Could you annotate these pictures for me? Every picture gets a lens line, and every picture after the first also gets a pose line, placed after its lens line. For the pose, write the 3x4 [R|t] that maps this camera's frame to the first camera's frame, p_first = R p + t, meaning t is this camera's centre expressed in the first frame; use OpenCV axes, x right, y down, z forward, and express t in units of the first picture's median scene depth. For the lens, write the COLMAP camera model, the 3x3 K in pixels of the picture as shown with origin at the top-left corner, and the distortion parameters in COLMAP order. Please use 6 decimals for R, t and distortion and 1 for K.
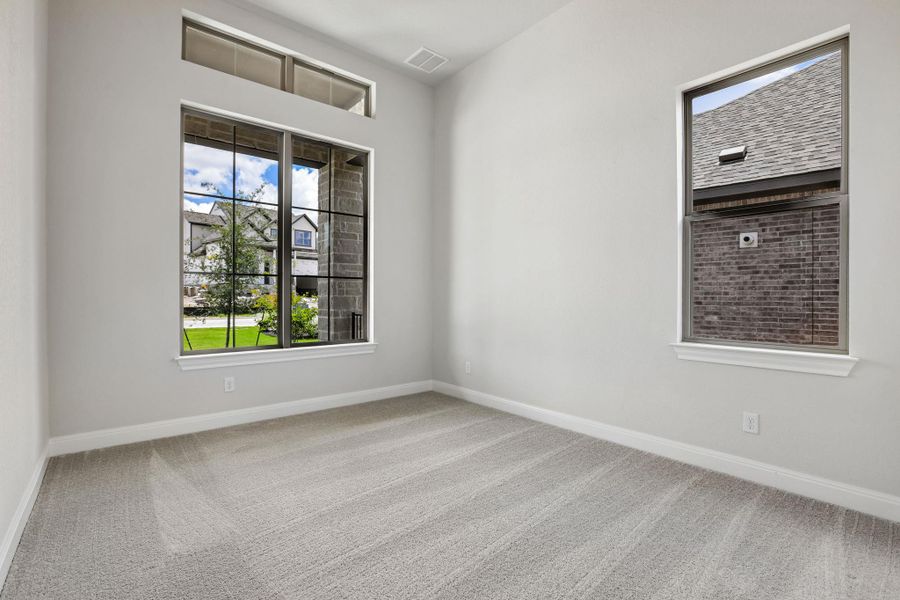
lens RADIAL K [[403.8, 0, 452.3], [0, 403.8, 297.7], [0, 0, 1]] dist [-0.021417, 0.000027]
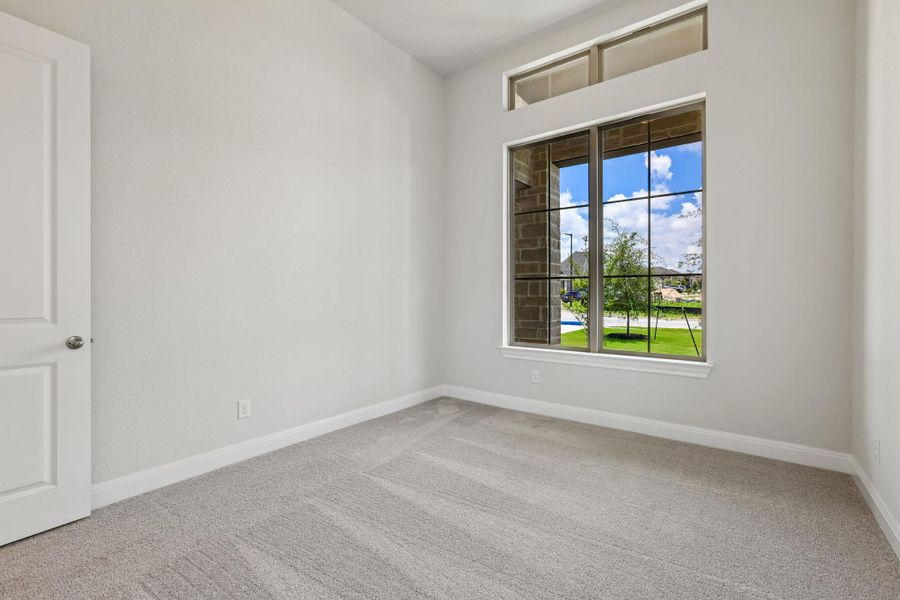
lens RADIAL K [[403.8, 0, 452.3], [0, 403.8, 297.7], [0, 0, 1]] dist [-0.021417, 0.000027]
pose [[0.212132, -0.002597, -0.977238, 0.457846], [-0.000667, 0.999996, -0.002803, -0.002857], [0.977241, 0.001246, 0.212129, 0.476057]]
